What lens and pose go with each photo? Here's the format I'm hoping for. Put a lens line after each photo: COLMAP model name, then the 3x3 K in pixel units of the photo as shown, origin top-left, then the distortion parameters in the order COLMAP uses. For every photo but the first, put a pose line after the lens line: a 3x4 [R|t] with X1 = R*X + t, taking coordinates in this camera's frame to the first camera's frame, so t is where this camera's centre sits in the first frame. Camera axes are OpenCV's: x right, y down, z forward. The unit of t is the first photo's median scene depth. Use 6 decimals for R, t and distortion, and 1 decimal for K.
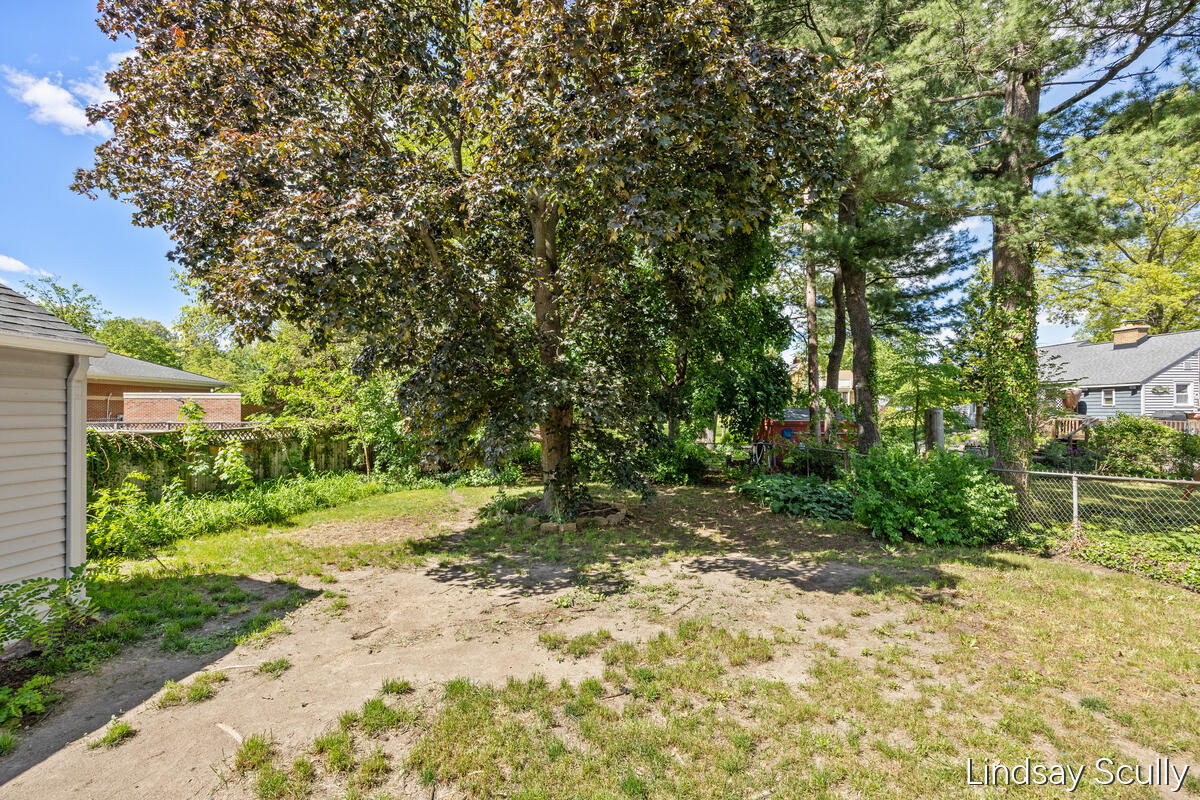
lens RADIAL K [[487.4, 0, 598.7], [0, 487.4, 404.6], [0, 0, 1]] dist [0.012336, -0.001220]
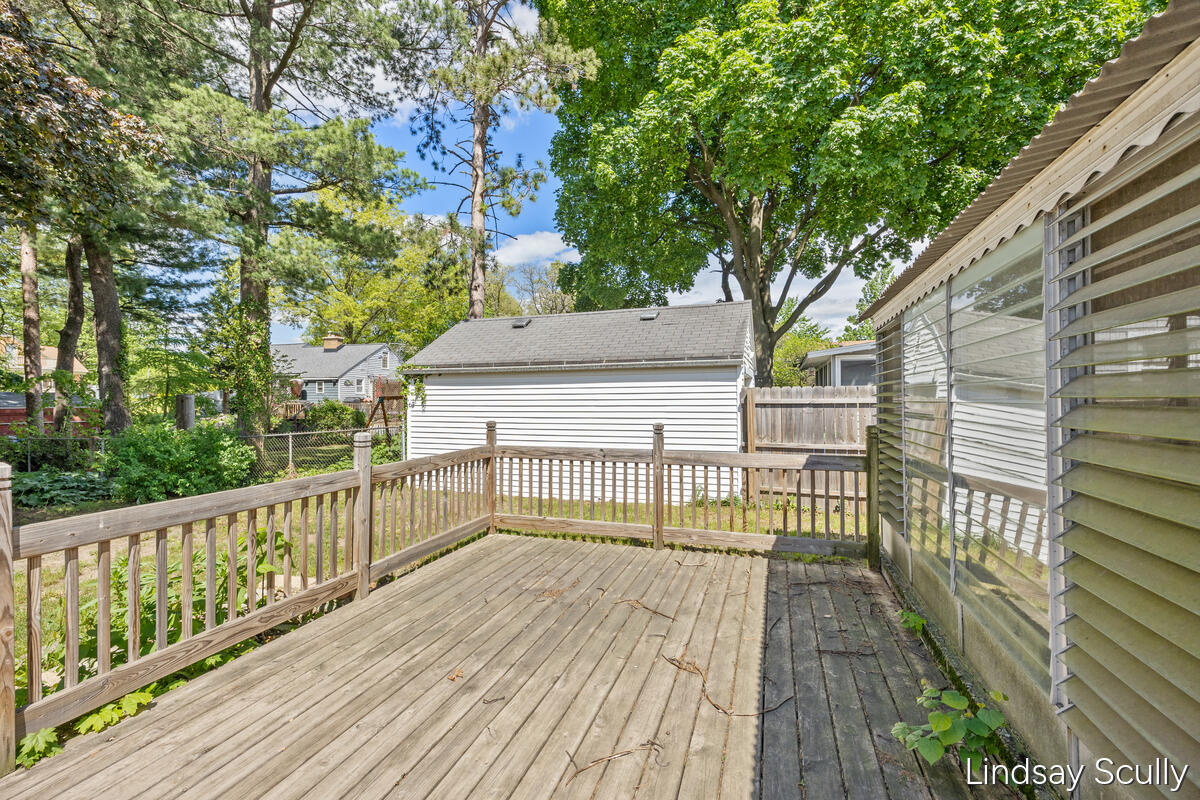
lens RADIAL K [[487.4, 0, 599.8], [0, 487.4, 396.2], [0, 0, 1]] dist [0.012336, -0.001220]
pose [[0.254215, 0.001013, 0.967147, -0.135212], [-0.007827, 0.999969, 0.001010, 0.005066], [-0.967116, -0.007827, 0.254215, -0.161748]]
